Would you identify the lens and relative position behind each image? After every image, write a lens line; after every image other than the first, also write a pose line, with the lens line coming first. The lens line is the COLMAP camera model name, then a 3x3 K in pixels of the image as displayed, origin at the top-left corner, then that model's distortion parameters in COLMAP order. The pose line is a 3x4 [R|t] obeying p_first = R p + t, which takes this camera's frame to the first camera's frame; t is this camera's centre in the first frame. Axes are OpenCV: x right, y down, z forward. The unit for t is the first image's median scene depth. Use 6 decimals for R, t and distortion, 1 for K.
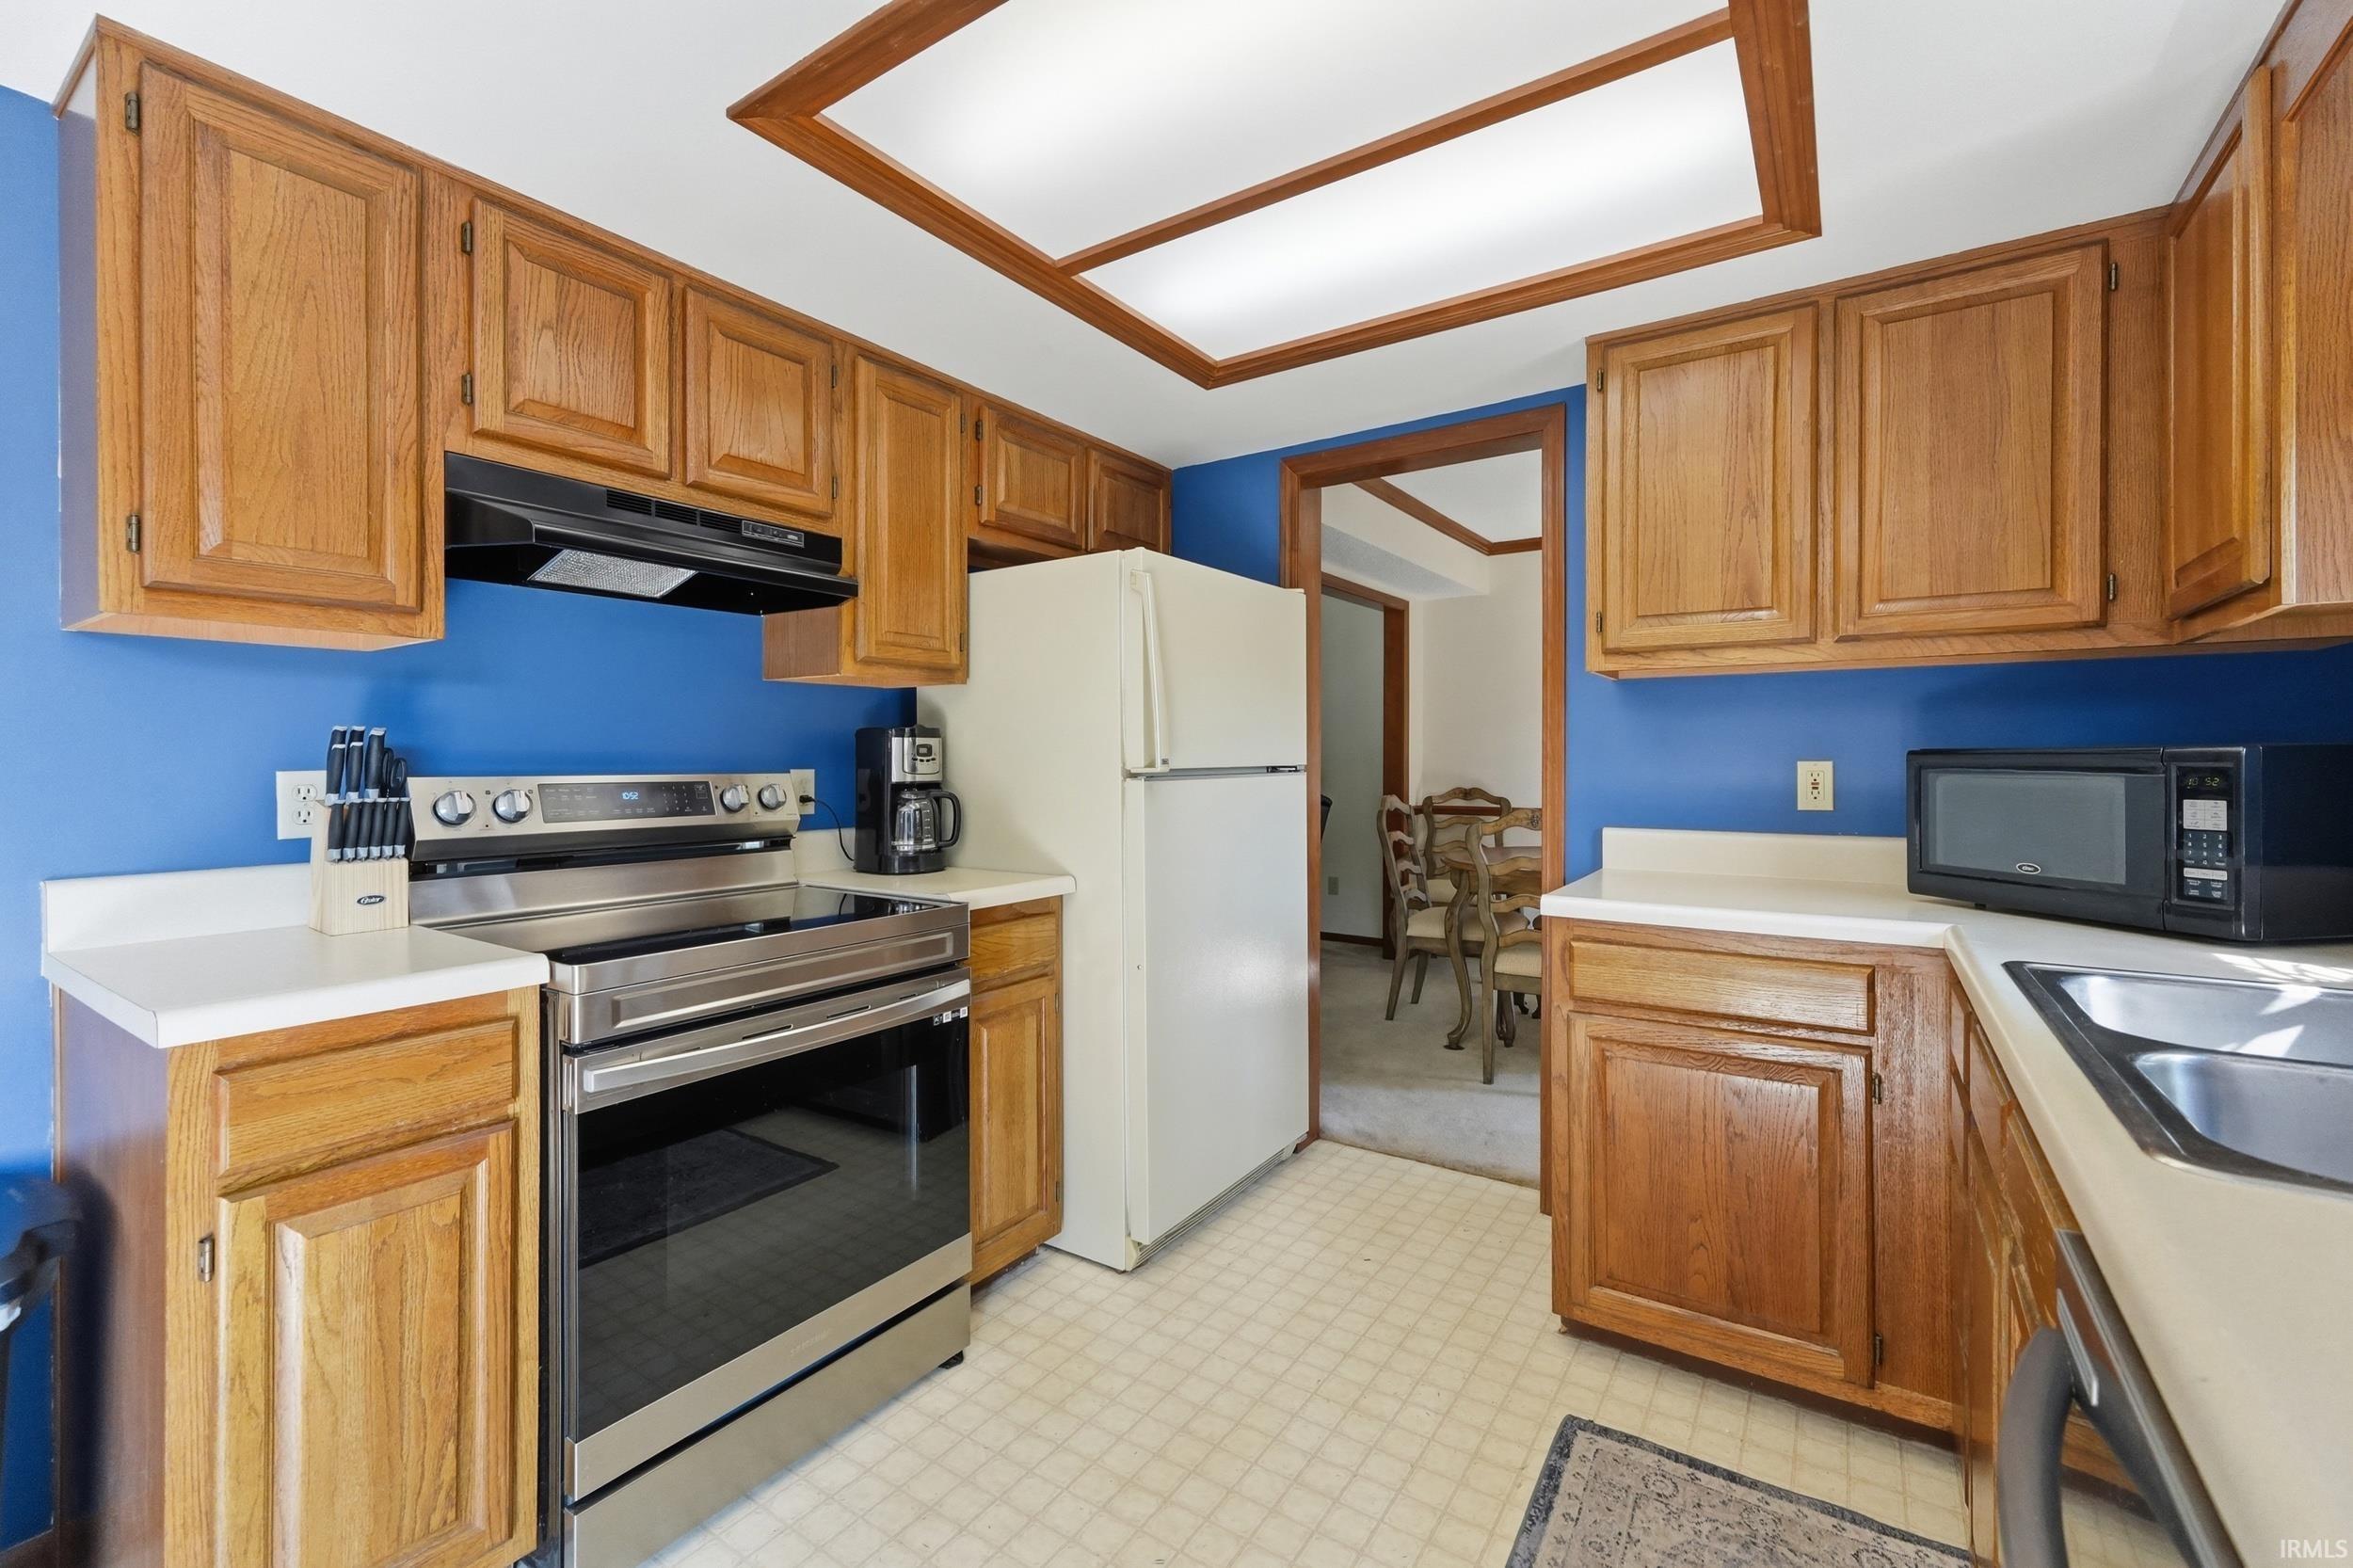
lens RADIAL K [[997.0, 0, 1175.7], [0, 997.0, 767.7], [0, 0, 1]] dist [0.004261, -0.001978]
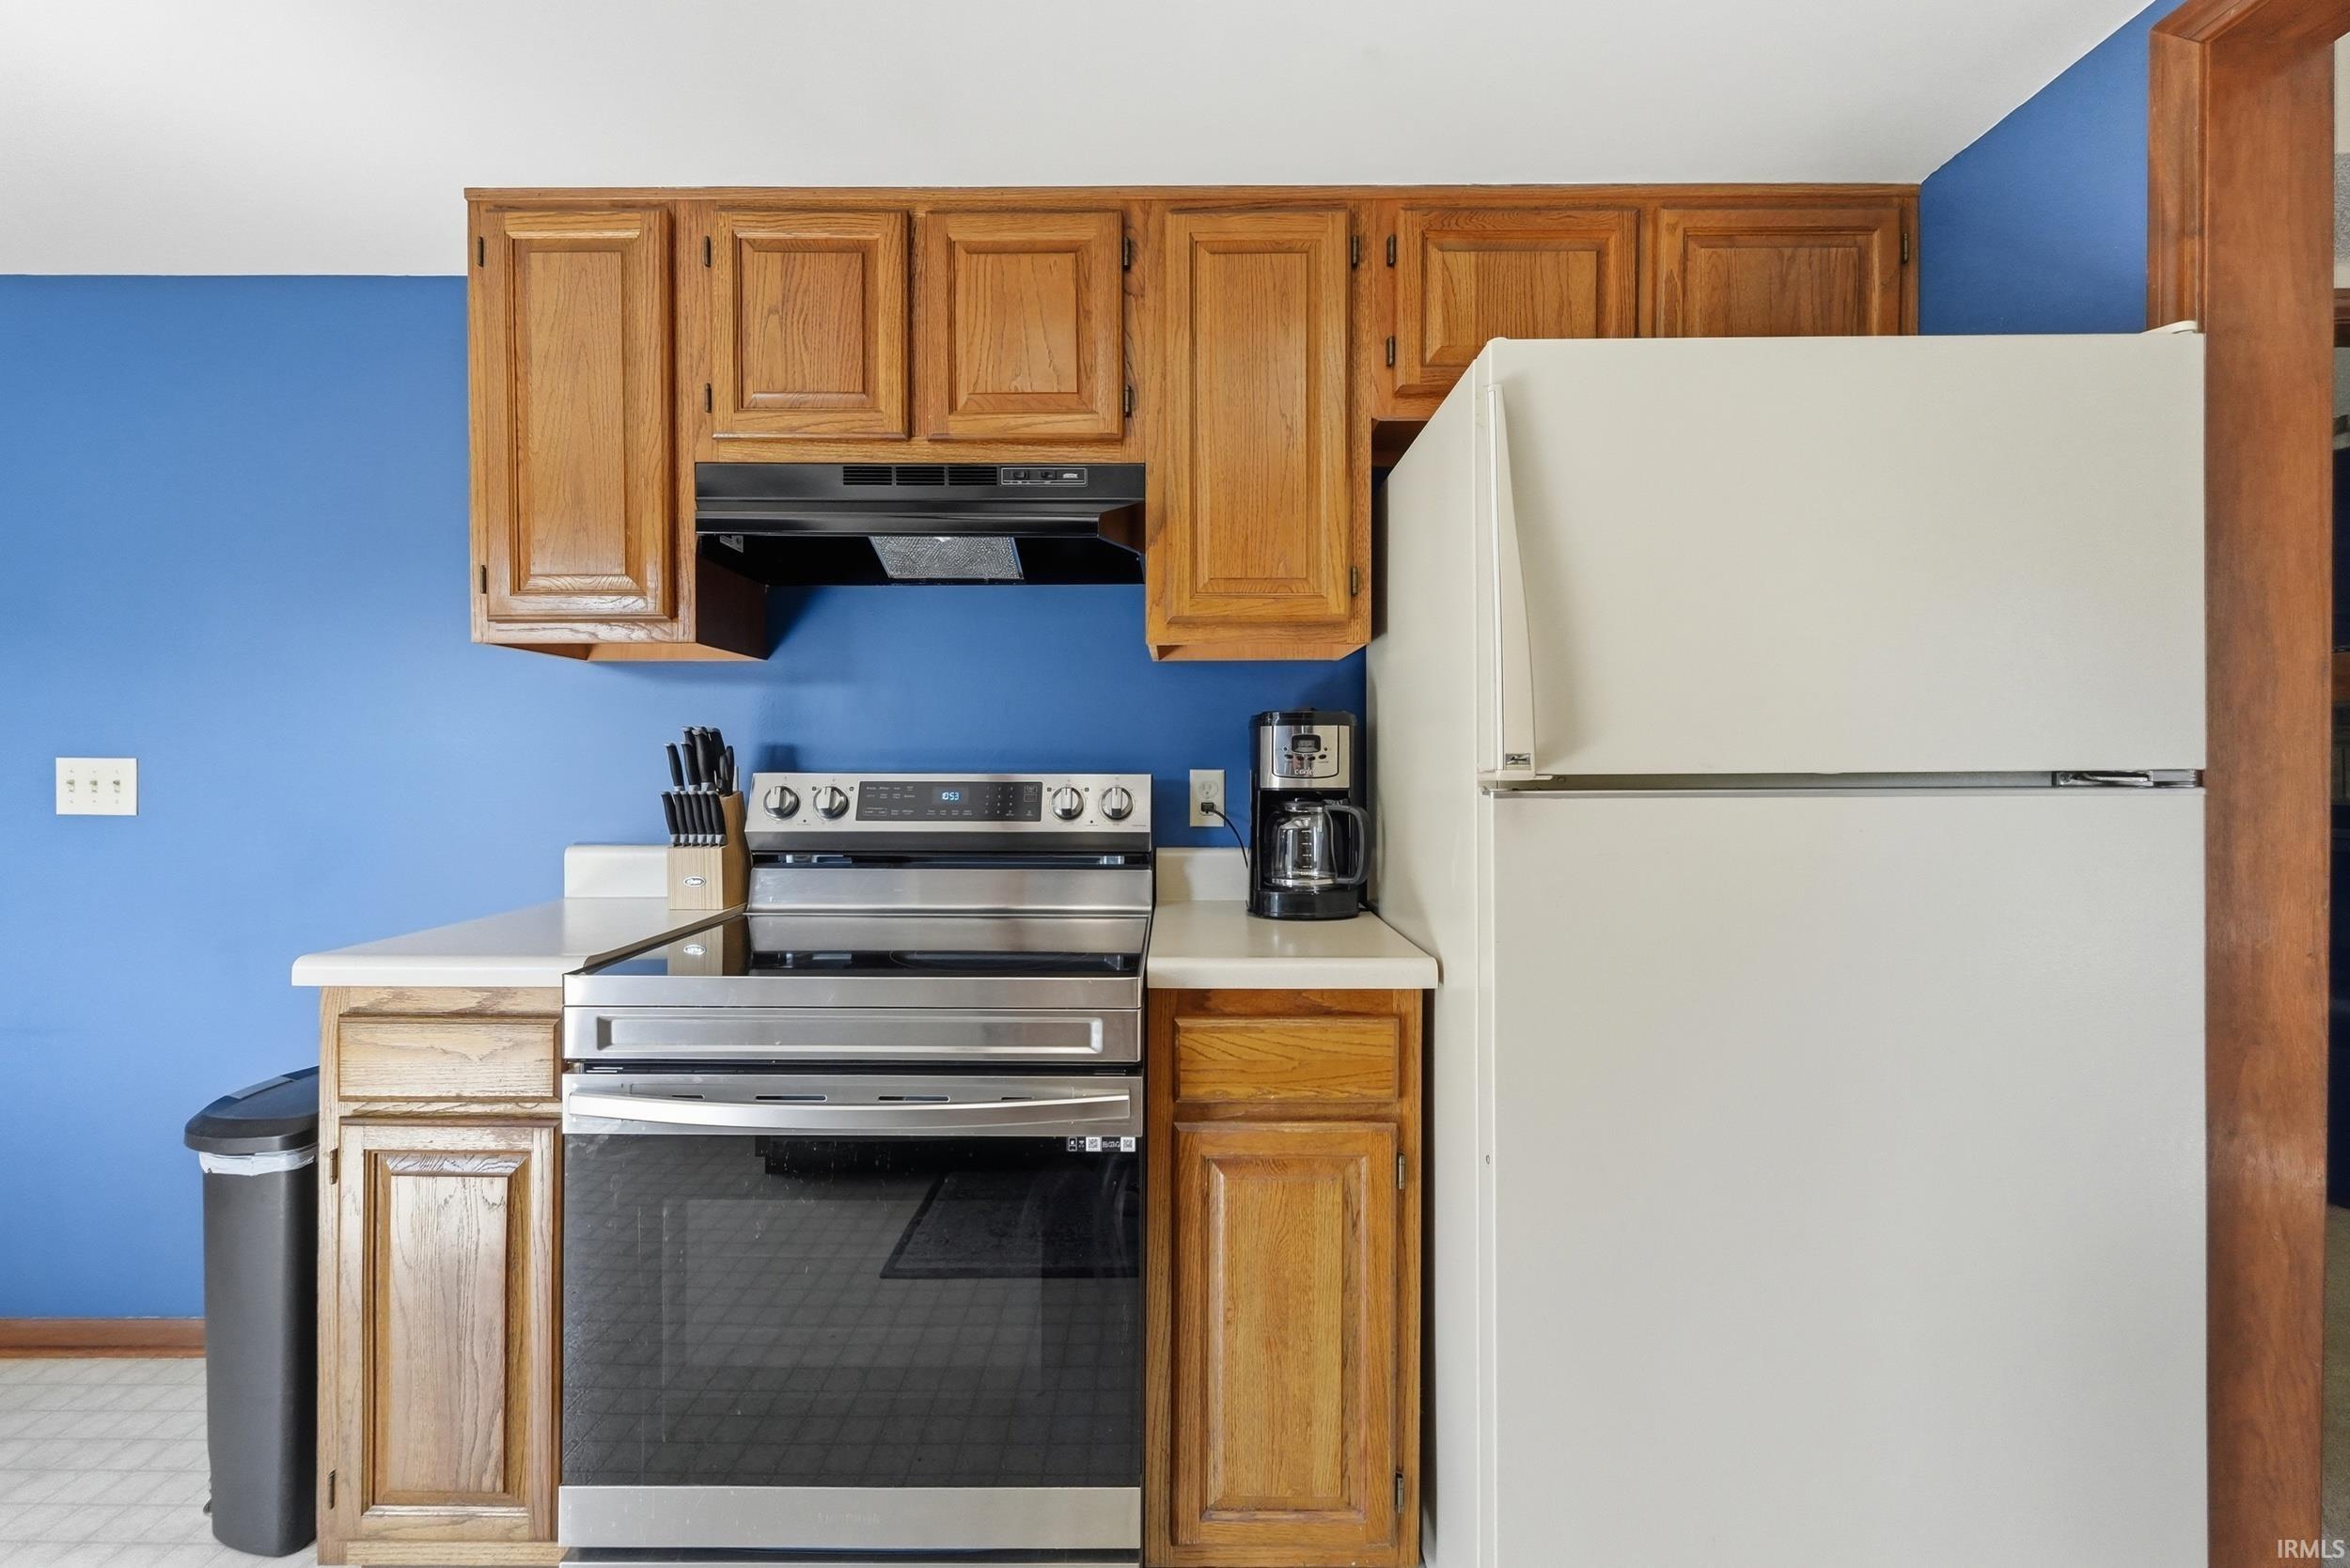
lens RADIAL K [[995.7, 0, 1165.3], [0, 995.7, 775.2], [0, 0, 1]] dist [0.004261, -0.001978]
pose [[0.557999, 0.008958, -0.829793, 0.346210], [-0.009065, 0.999948, 0.004699, 0.002465], [0.829792, 0.004900, 0.558052, 0.677101]]
